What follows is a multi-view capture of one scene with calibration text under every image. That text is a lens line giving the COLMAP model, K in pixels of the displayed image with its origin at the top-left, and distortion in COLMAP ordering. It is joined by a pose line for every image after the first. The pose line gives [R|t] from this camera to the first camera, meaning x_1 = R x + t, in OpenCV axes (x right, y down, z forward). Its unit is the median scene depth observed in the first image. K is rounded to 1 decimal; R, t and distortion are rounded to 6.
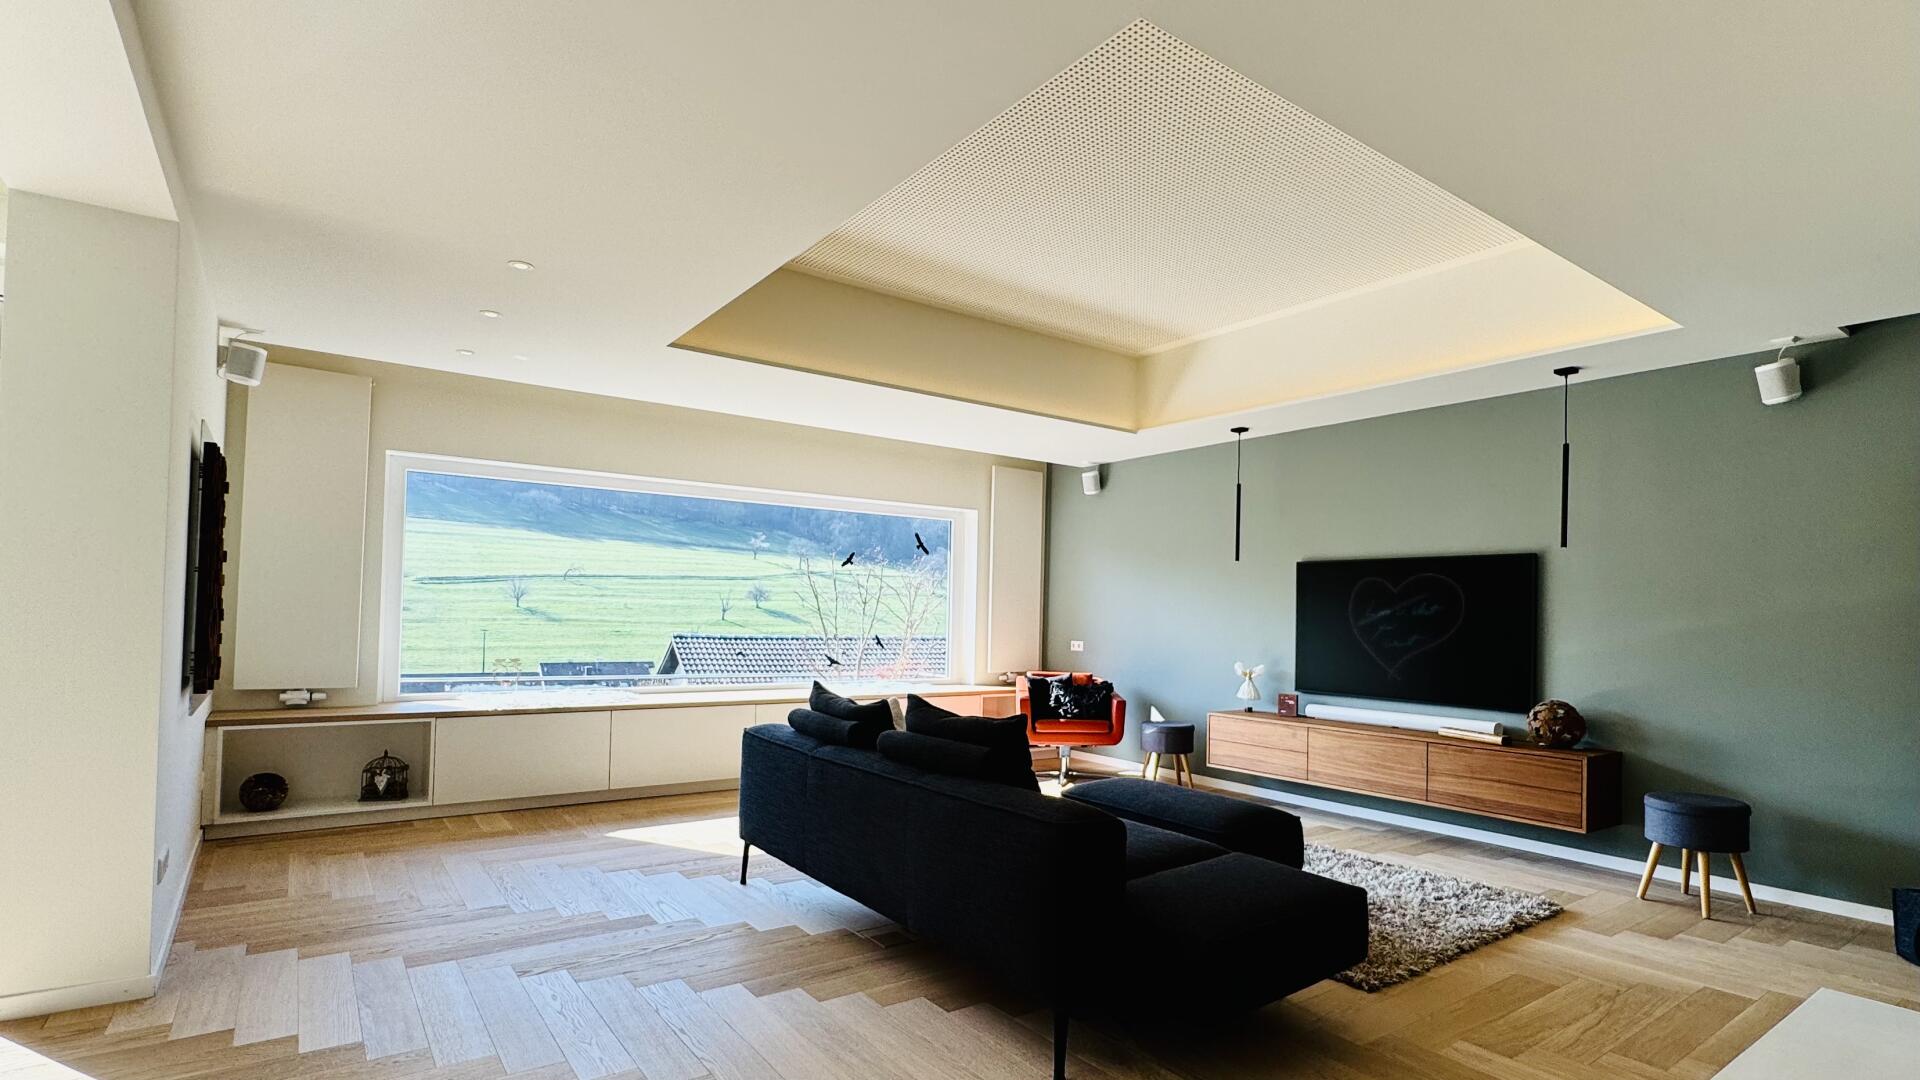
lens RADIAL K [[929.9, 0, 995.6], [0, 929.9, 583.3], [0, 0, 1]] dist [-0.001192, 0.000137]
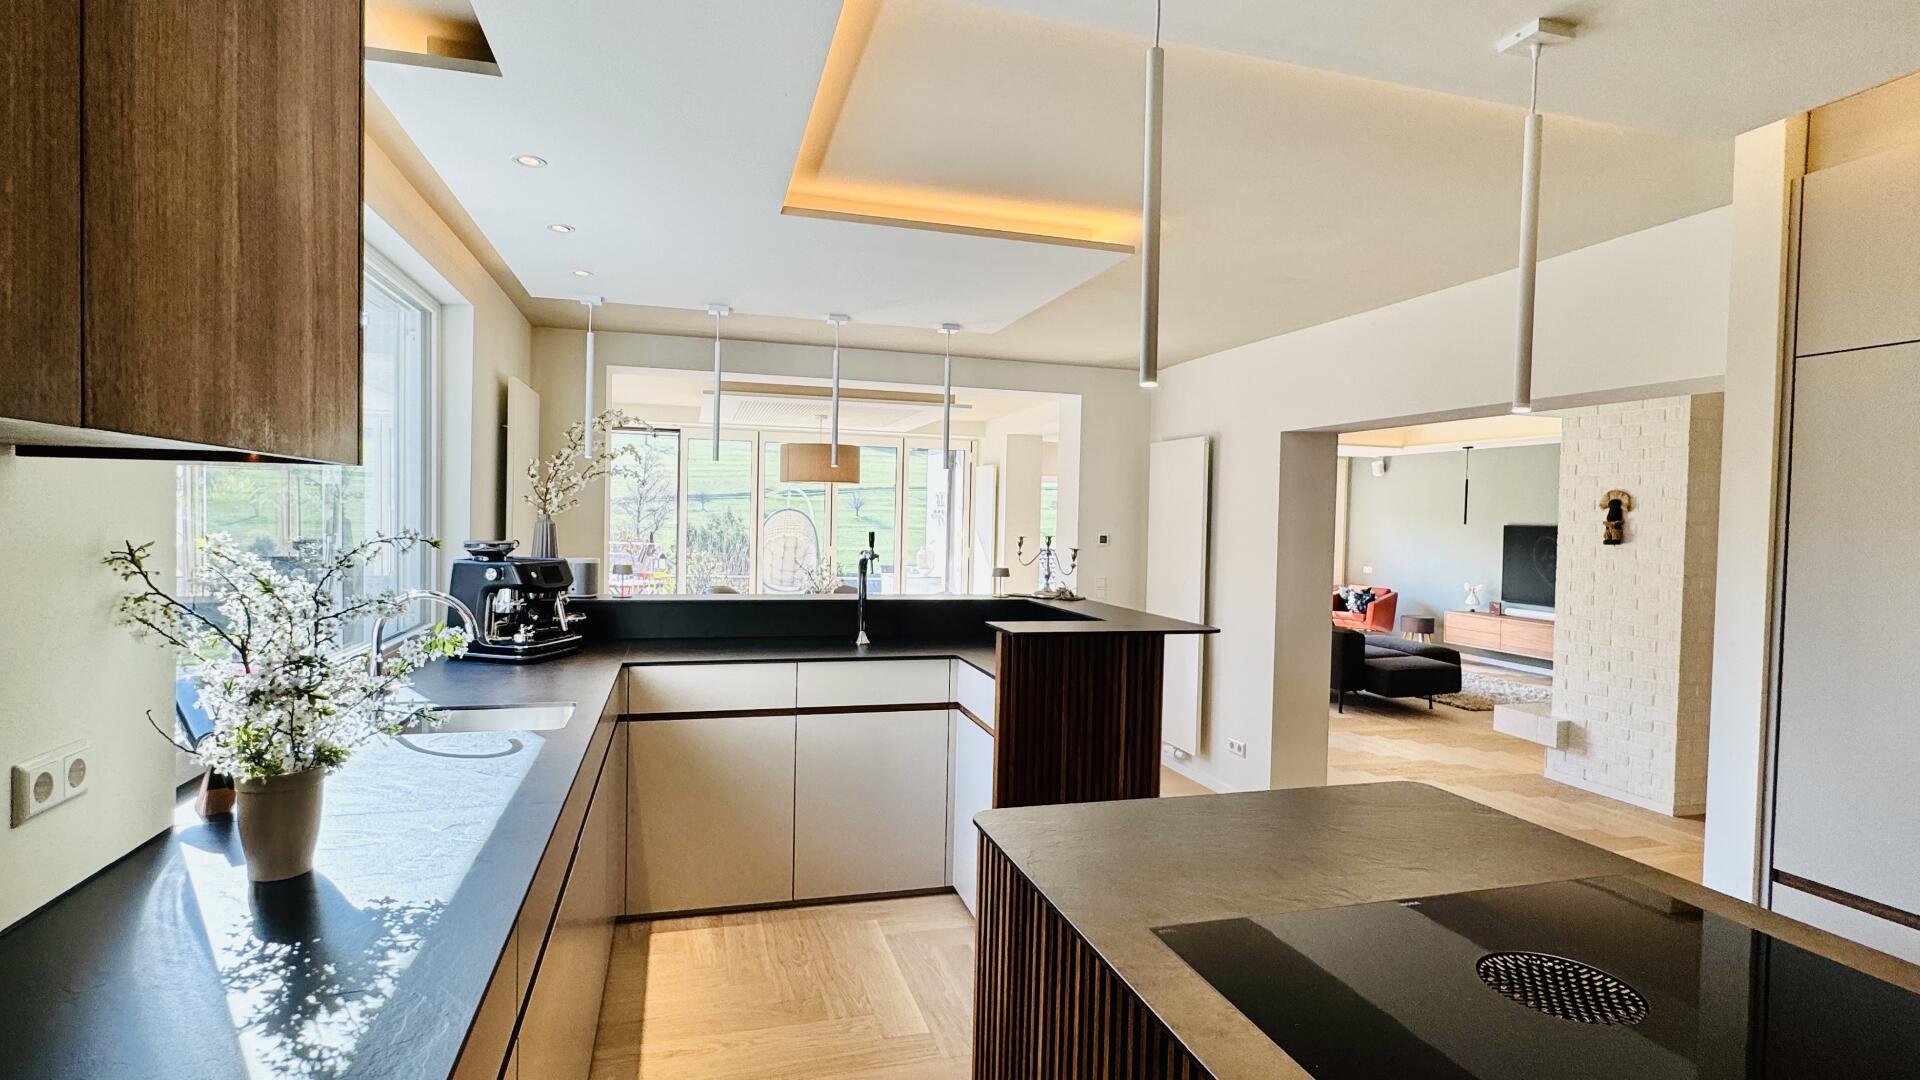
lens RADIAL K [[921.2, 0, 960.2], [0, 921.2, 537.4], [0, 0, 1]] dist [-0.000529, -0.000024]
pose [[0.937341, 0.001279, -0.348411, -0.022583], [0.016743, 0.998672, 0.048713, -0.099445], [0.348011, -0.051494, 0.936075, -0.931951]]
